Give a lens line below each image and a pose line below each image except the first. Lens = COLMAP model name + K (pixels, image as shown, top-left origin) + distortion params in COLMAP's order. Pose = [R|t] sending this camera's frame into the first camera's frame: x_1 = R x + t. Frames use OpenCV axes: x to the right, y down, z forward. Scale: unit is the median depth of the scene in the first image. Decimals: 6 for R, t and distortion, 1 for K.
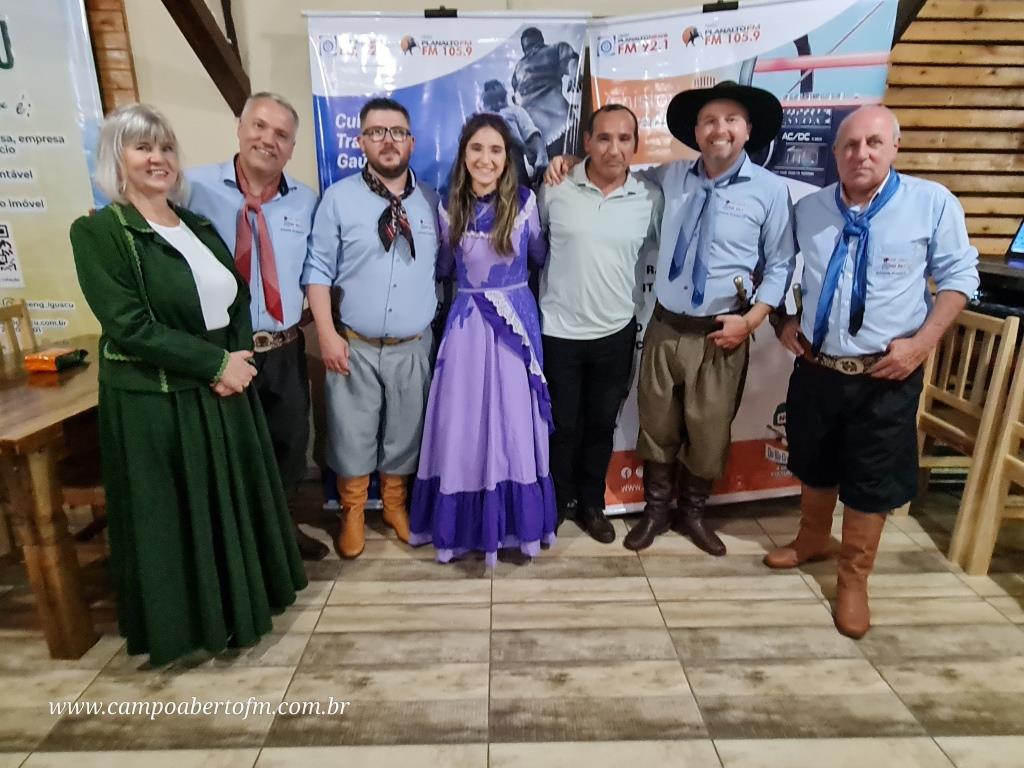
lens RADIAL K [[607.6, 0, 515.2], [0, 607.6, 385.0], [0, 0, 1]] dist [0.004907, -0.003233]
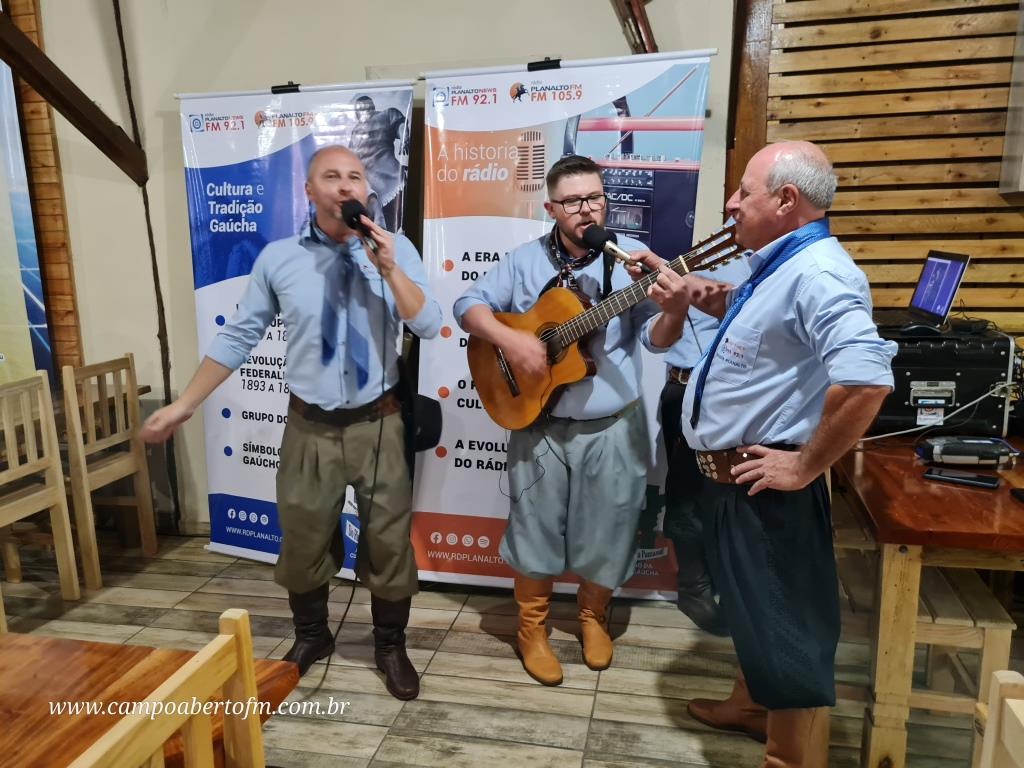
lens RADIAL K [[772.1, 0, 515.4], [0, 772.1, 381.1], [0, 0, 1]] dist [0.072579, -0.063838]
pose [[0.971942, 0.017042, -0.234601, 0.616413], [-0.039501, 0.995033, -0.091368, 0.004372], [0.231879, 0.098072, 0.967788, -0.183812]]
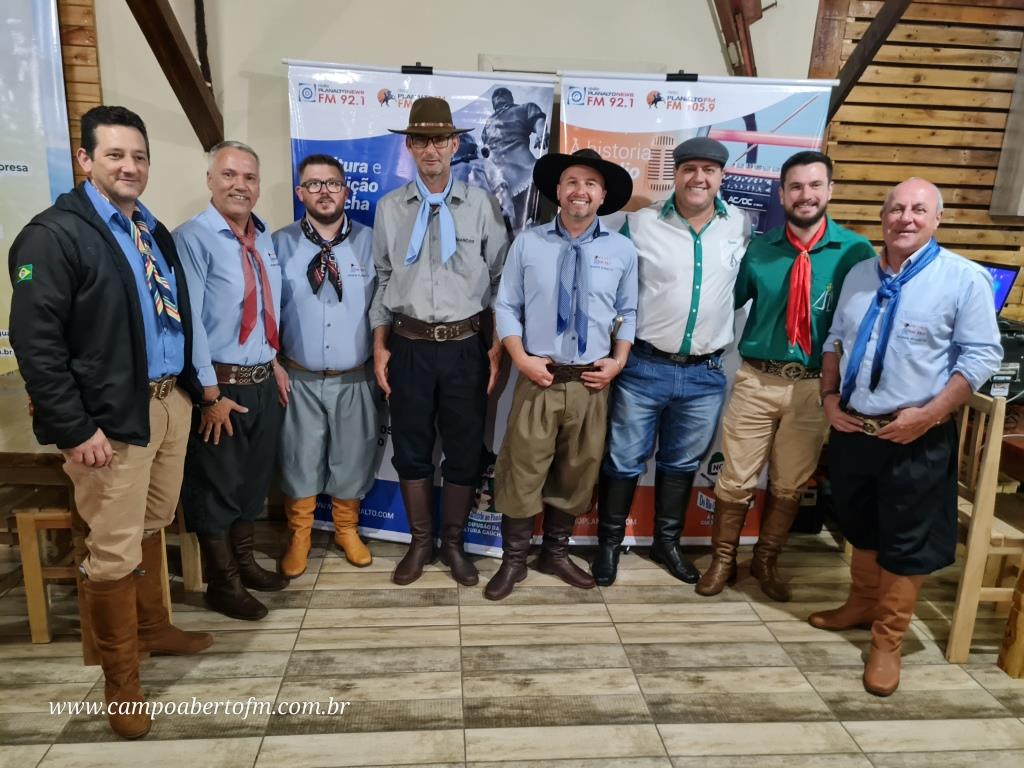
lens RADIAL K [[772.1, 0, 509.4], [0, 772.1, 391.2], [0, 0, 1]] dist [0.072579, -0.063838]
pose [[0.997706, 0.014261, 0.066173, -0.045456], [-0.011080, 0.998777, -0.048193, 0.013545], [-0.066779, 0.047349, 0.996644, -0.356340]]
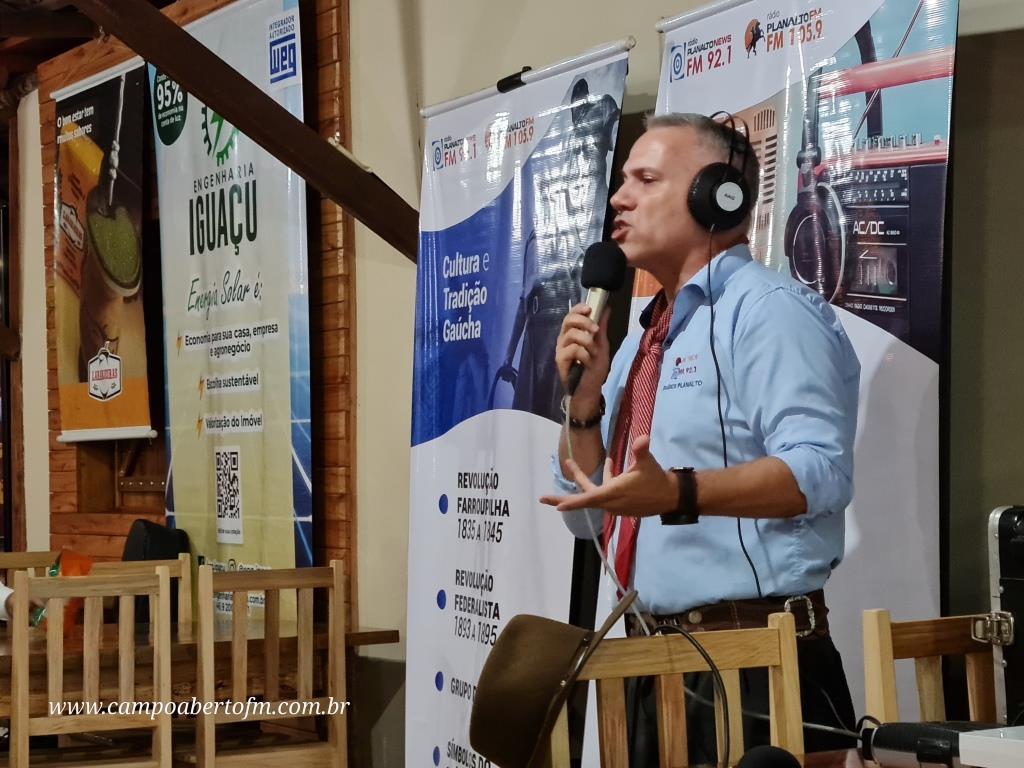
lens RADIAL K [[2302.6, 0, 509.6], [0, 2302.6, 384.5], [0, 0, 1]] dist [0.036770, 0.000000]
pose [[0.486086, -0.046003, -0.872699, 1.860653], [-0.229385, 0.956883, -0.178207, 0.065072], [0.843269, 0.286808, 0.454575, 0.075749]]
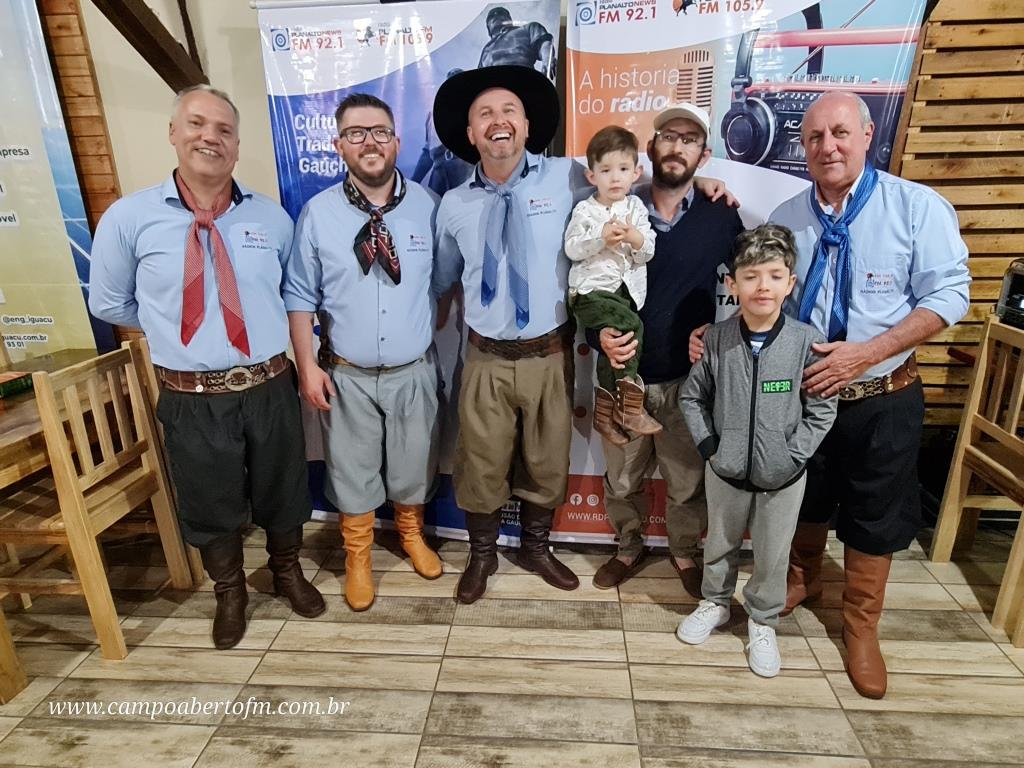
lens RADIAL K [[607.6, 0, 524.1], [0, 607.6, 384.1], [0, 0, 1]] dist [0.004907, -0.003233]
pose [[0.995214, 0.001549, -0.097711, 0.158903], [0.000698, 0.999736, 0.022959, -0.062458], [0.097721, -0.022917, 0.994950, 0.118669]]
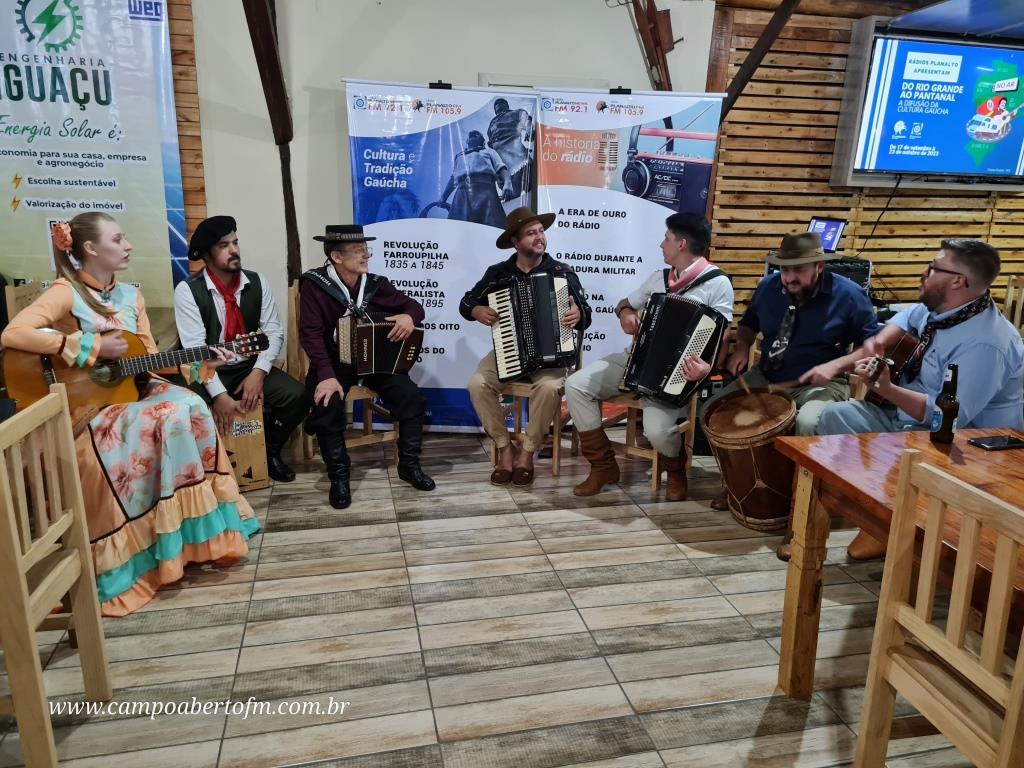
lens RADIAL K [[772.1, 0, 515.1], [0, 772.1, 385.1], [0, 0, 1]] dist [0.072579, -0.063838]
pose [[0.979859, -0.031974, 0.197114, -0.354638], [0.038929, 0.998745, -0.031509, 0.193450], [-0.195859, 0.038547, 0.979874, -0.907632]]
